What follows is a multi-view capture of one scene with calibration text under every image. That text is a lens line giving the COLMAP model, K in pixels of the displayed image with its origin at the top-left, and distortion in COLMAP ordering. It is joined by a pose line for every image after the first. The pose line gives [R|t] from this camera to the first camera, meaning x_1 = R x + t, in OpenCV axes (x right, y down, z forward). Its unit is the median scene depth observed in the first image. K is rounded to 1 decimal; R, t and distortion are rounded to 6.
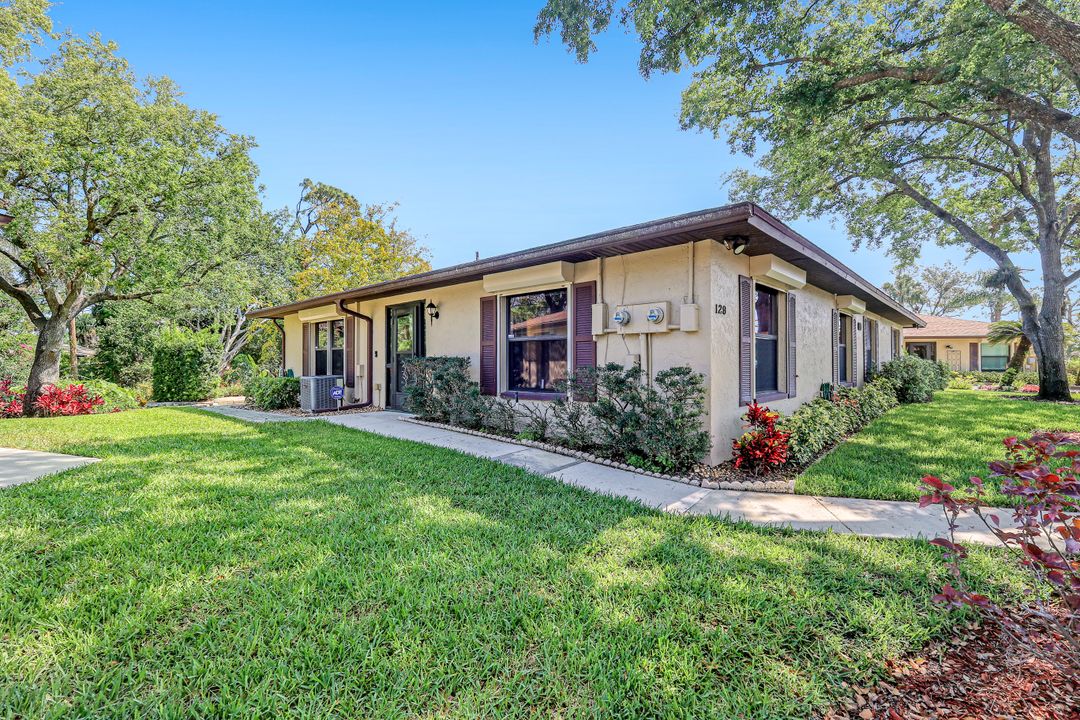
lens RADIAL K [[483.8, 0, 537.6], [0, 483.8, 361.4], [0, 0, 1]] dist [-0.002279, 0.001792]
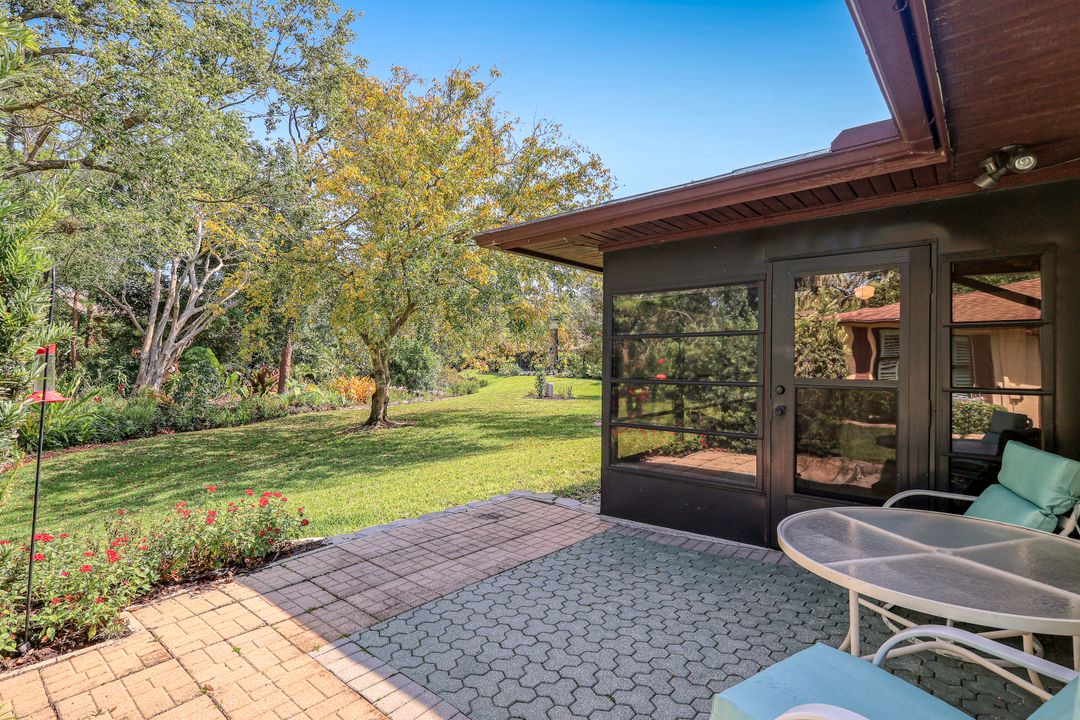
lens RADIAL K [[508.1, 0, 541.4], [0, 508.1, 357.1], [0, 0, 1]] dist [0.004301, 0.001366]
pose [[0.998591, 0.004748, 0.052862, -0.202945], [-0.004859, 0.999986, 0.001974, -0.004966], [-0.052852, -0.002228, 0.998600, 0.320621]]
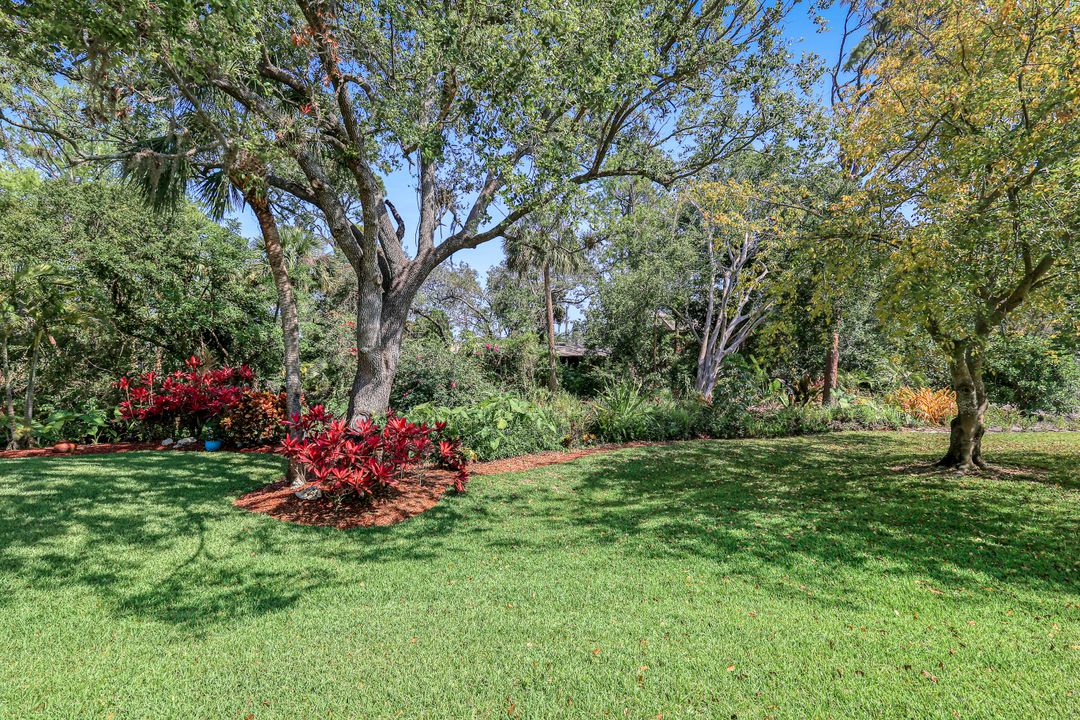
lens RADIAL K [[483.8, 0, 539.0], [0, 483.8, 357.7], [0, 0, 1]] dist [-0.002279, 0.001792]
pose [[0.555862, -0.007130, -0.831244, -0.225193], [0.002486, 0.999973, -0.006915, -0.005165], [0.831271, 0.001777, 0.555864, 0.410288]]
